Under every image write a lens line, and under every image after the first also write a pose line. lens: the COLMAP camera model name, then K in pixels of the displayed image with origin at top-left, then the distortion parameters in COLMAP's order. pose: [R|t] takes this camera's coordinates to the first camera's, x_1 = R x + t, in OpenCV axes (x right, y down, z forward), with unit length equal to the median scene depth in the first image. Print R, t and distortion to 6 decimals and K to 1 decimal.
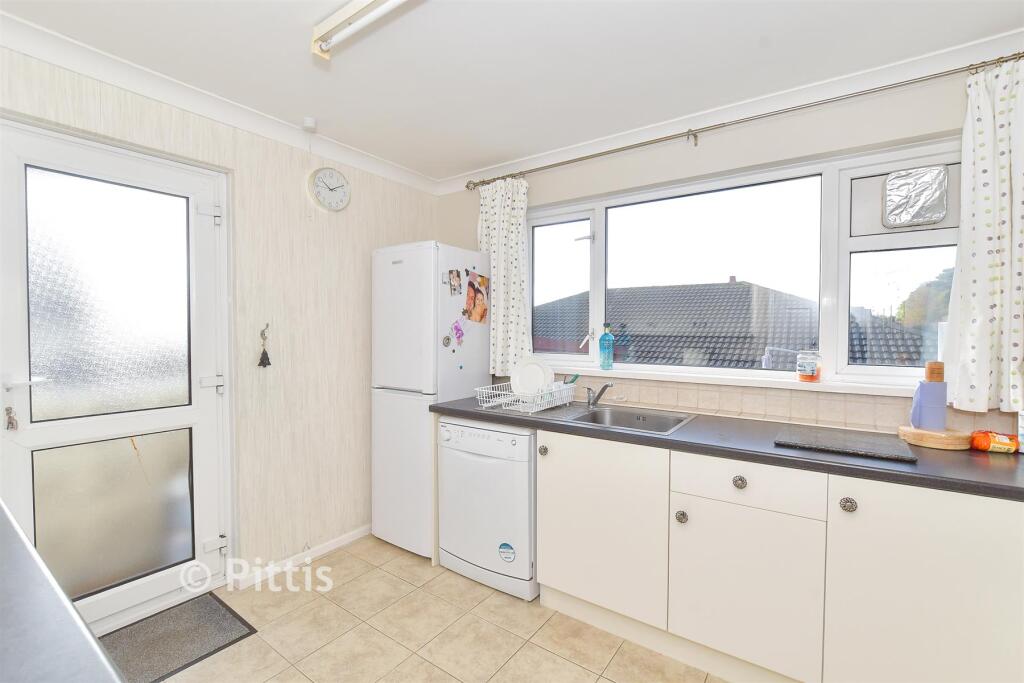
lens RADIAL K [[451.8, 0, 508.2], [0, 451.8, 338.5], [0, 0, 1]] dist [-0.002068, -0.000029]
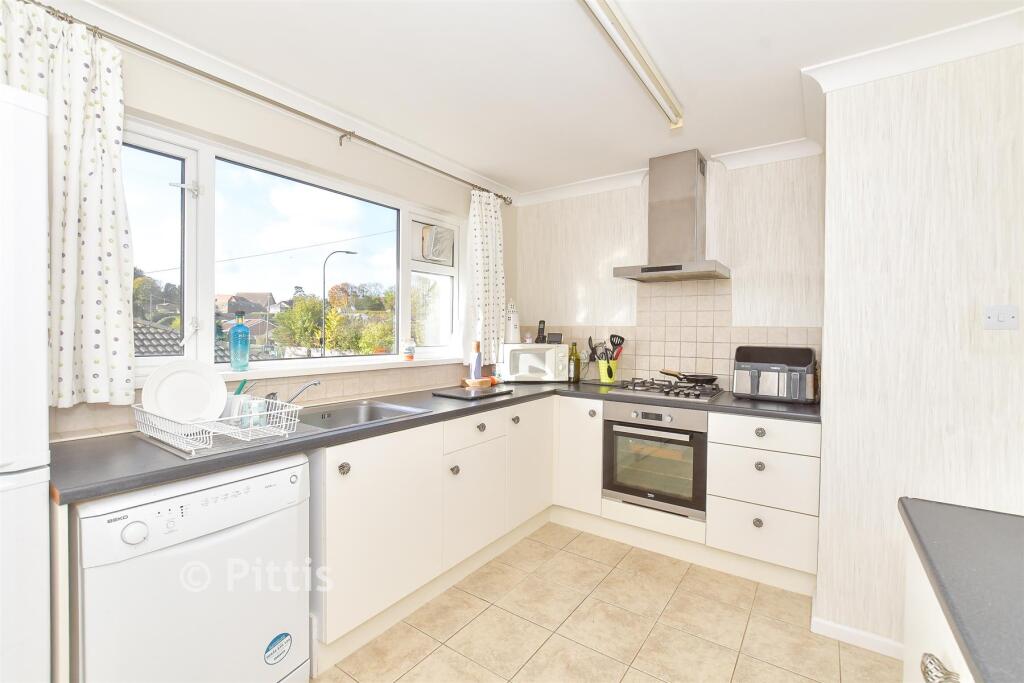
lens RADIAL K [[451.8, 0, 507.8], [0, 451.8, 337.5], [0, 0, 1]] dist [-0.002068, -0.000029]
pose [[-0.001316, -0.017501, 0.999846, -0.710765], [0.008709, 0.999809, 0.017512, 0.003535], [-0.999961, 0.008731, -0.001164, 0.700686]]
